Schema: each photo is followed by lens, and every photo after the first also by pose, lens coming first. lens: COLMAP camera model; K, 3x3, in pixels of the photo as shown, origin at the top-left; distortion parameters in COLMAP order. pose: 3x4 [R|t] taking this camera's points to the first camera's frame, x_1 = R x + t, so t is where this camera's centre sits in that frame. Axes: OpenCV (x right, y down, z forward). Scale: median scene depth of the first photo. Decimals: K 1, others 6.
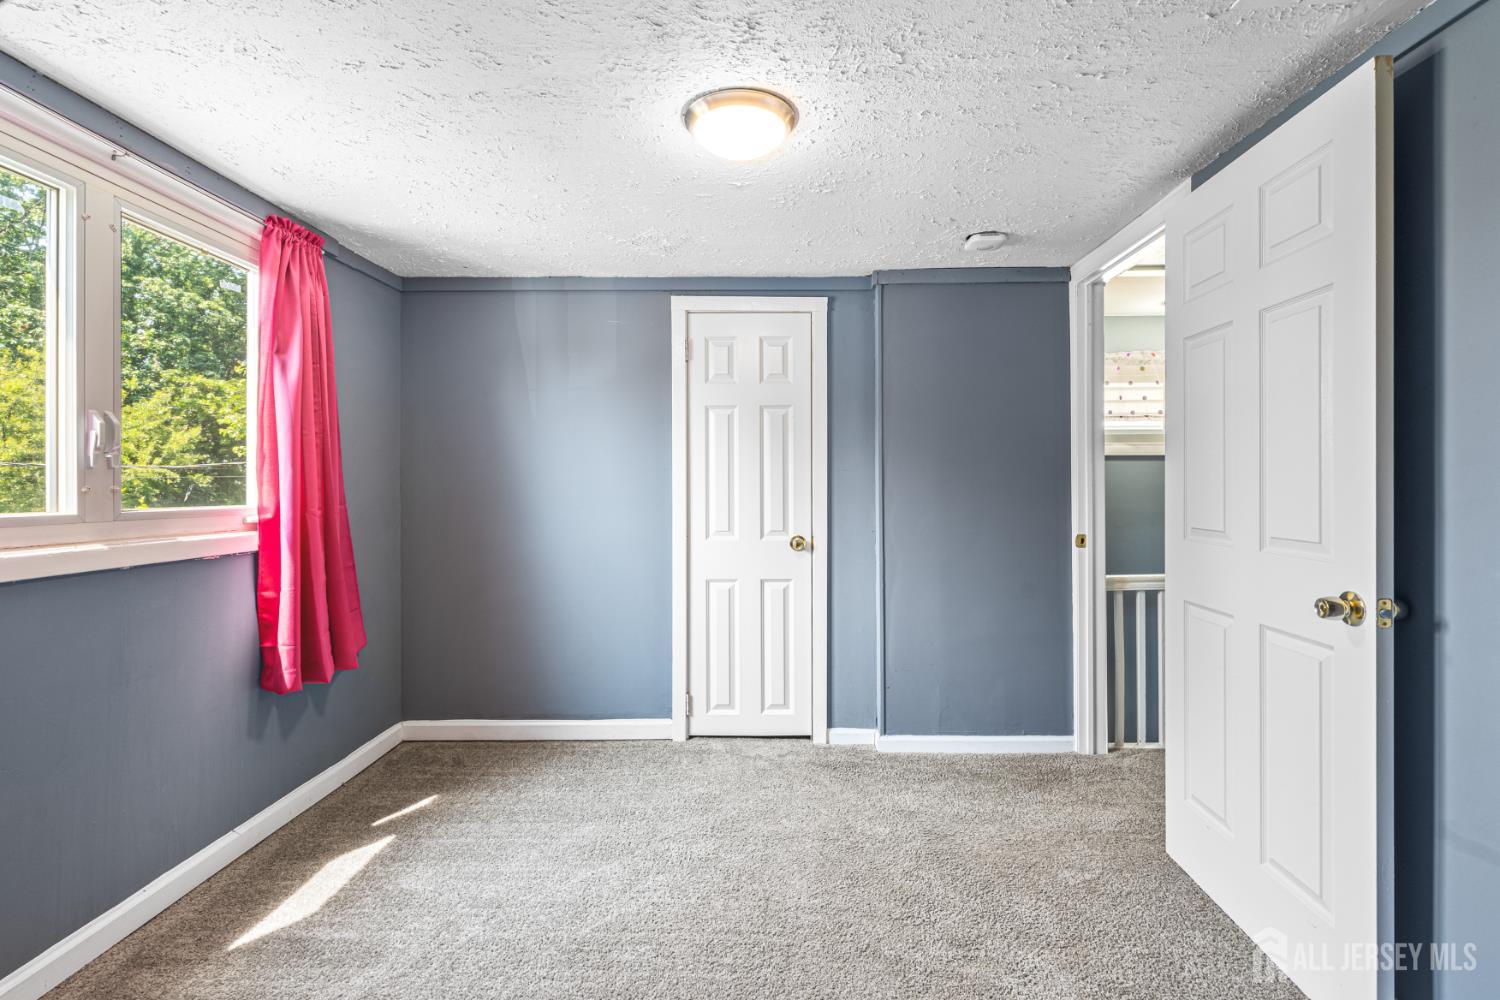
lens RADIAL K [[690.7, 0, 762.5], [0, 690.7, 490.0], [0, 0, 1]] dist [-0.004143, 0.002567]
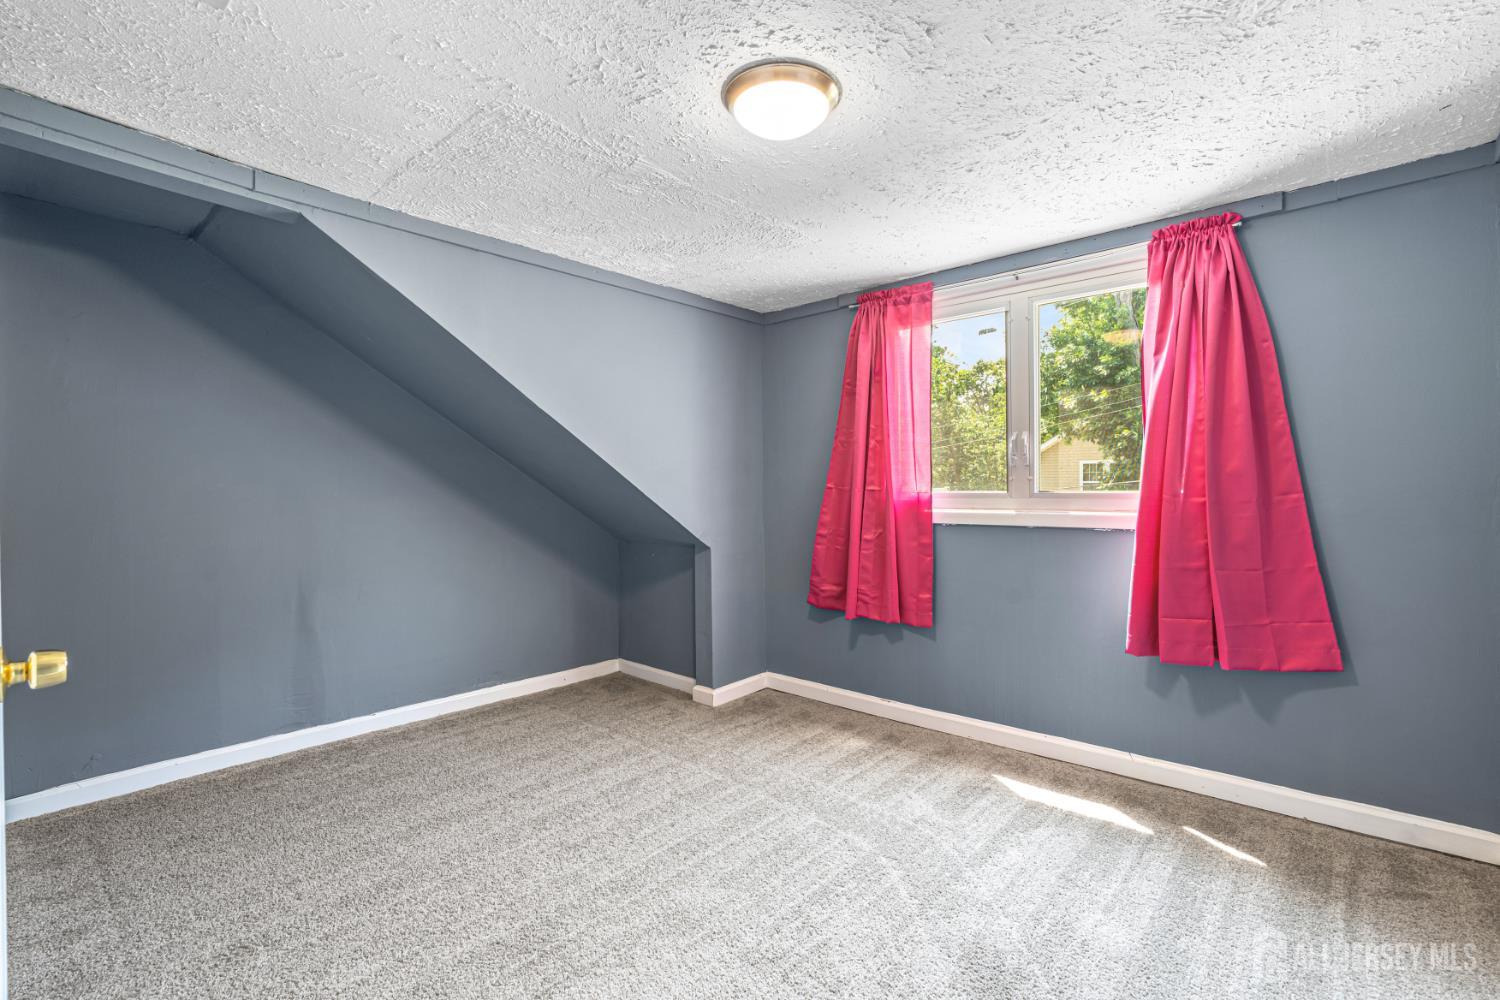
lens RADIAL K [[690.7, 0, 759.5], [0, 690.7, 499.7], [0, 0, 1]] dist [-0.004143, 0.002567]
pose [[-0.648130, 0.025185, -0.761113, 0.576734], [0.009095, 0.999638, 0.025332, 0.001933], [0.761475, 0.009496, -0.648125, 1.259976]]
